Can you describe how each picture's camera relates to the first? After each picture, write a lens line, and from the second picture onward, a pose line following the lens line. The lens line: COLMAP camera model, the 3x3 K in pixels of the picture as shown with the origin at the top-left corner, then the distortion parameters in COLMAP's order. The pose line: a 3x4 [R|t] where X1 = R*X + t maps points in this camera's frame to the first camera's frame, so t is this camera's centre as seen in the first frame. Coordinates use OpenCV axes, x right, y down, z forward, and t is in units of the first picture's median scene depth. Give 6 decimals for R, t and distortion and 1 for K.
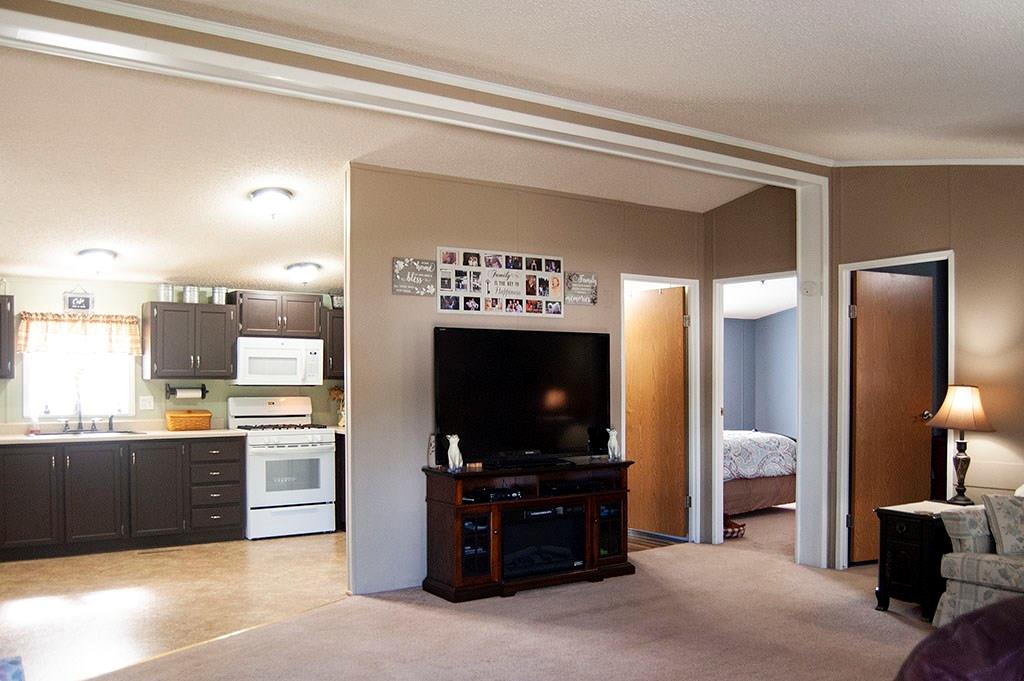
lens RADIAL K [[874.4, 0, 511.5], [0, 874.4, 397.0], [0, 0, 1]] dist [-0.088384, 0.015987]
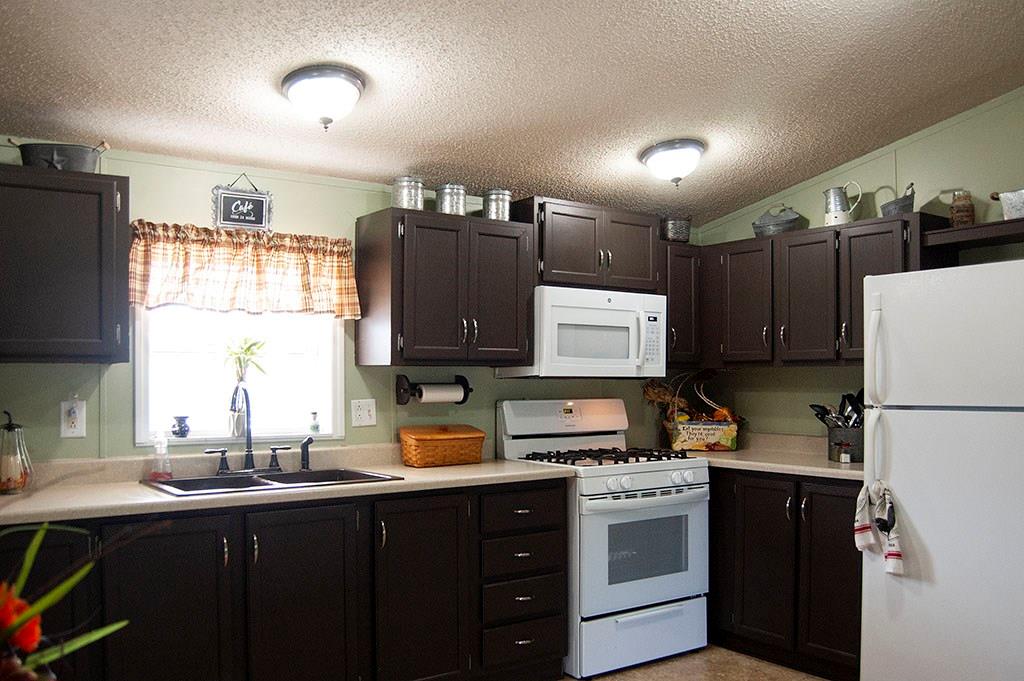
lens RADIAL K [[904.9, 0, 520.2], [0, 904.9, 385.3], [0, 0, 1]] dist [-0.096091, 0.042202]
pose [[0.999942, -0.005015, 0.009546, -0.341640], [0.005136, 0.999907, -0.012666, -0.002101], [-0.009482, 0.012715, 0.999874, 0.471131]]
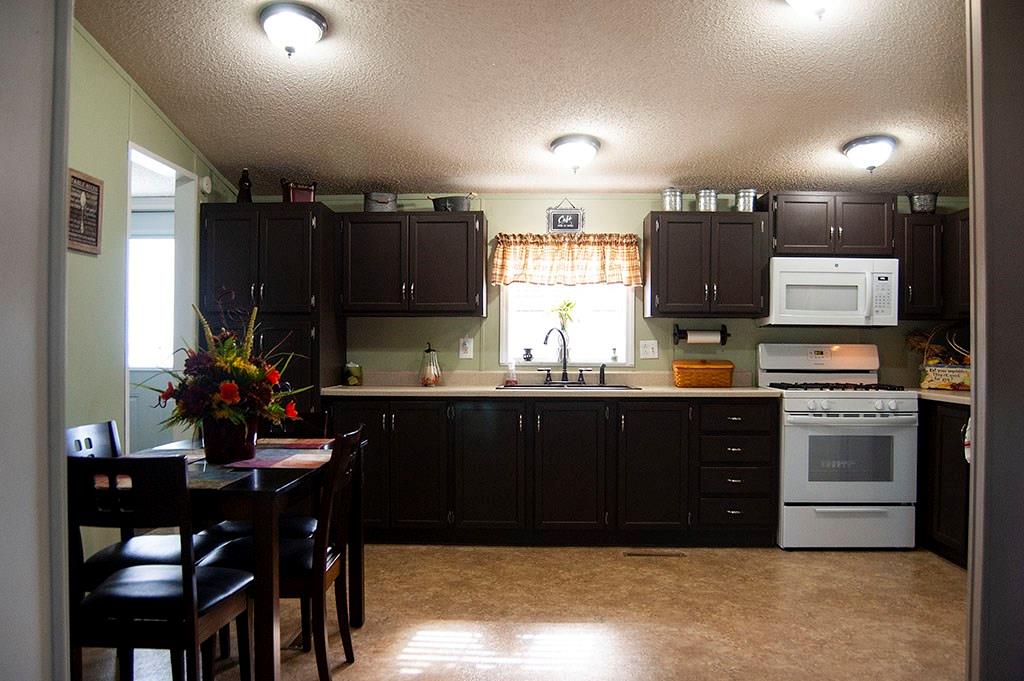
lens RADIAL K [[813.7, 0, 496.0], [0, 813.7, 354.6], [0, 0, 1]] dist [-0.091083, 0.016250]
pose [[0.795373, 0.007206, -0.606077, -0.099721], [-0.014282, 0.999875, -0.006856, 0.018385], [0.605952, 0.014109, 0.795376, 0.356065]]
